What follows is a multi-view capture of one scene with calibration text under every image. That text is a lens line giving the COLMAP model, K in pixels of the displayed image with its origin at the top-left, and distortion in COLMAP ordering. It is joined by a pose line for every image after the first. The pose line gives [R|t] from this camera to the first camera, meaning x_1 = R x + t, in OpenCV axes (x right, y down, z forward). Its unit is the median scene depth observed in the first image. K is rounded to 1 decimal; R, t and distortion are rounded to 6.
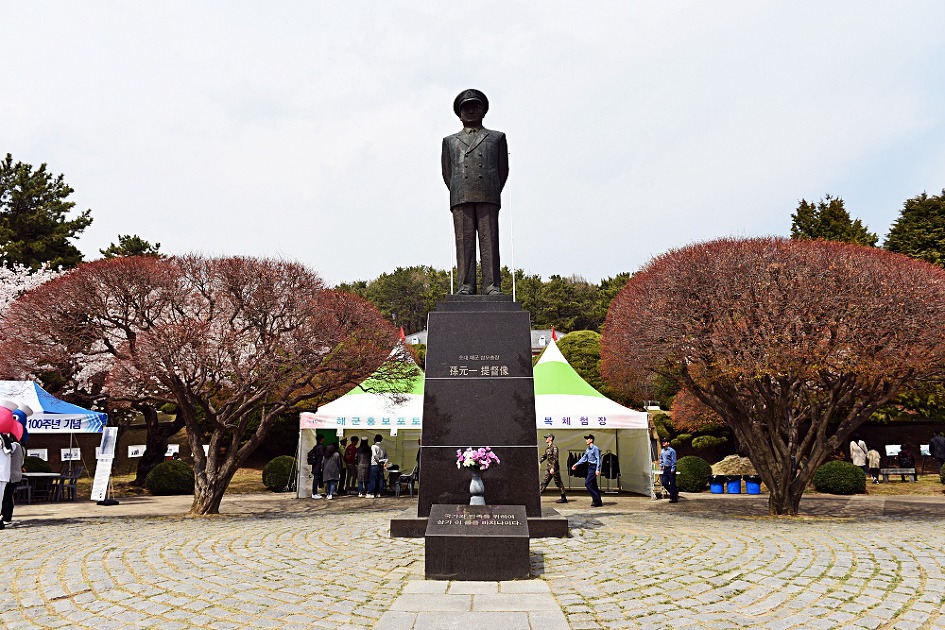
lens RADIAL K [[613.3, 0, 472.5], [0, 613.3, 315.0], [0, 0, 1]] dist [-0.064471, -0.000331]
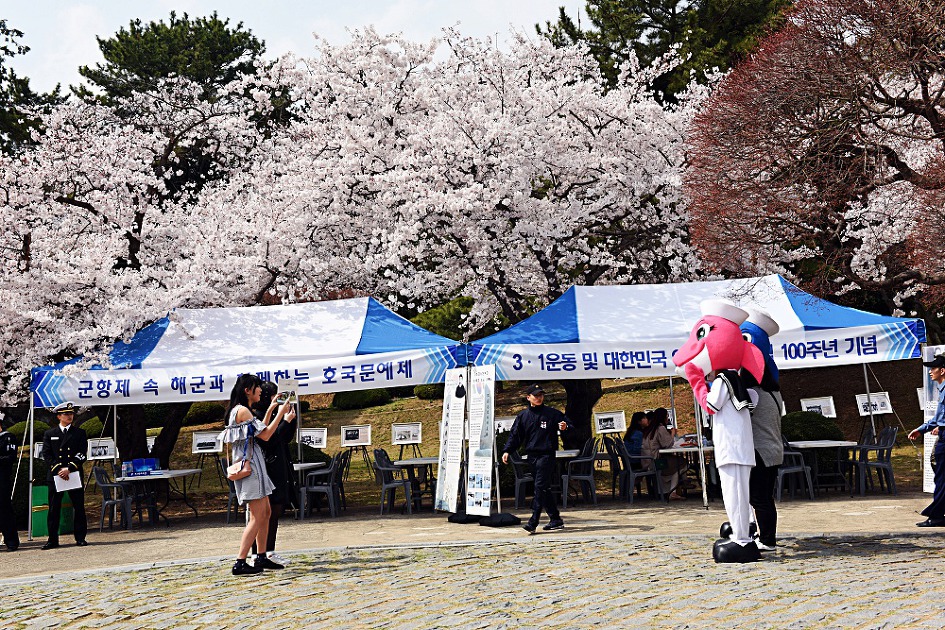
lens RADIAL K [[1206.9, 0, 472.5], [0, 1206.9, 315.0], [0, 0, 1]] dist [0.121889, 0.006329]
pose [[0.620635, -0.087635, -0.779187, -0.058000], [0.213592, 0.975050, 0.060465, 0.022105], [0.754447, -0.203955, 0.623868, 0.094904]]
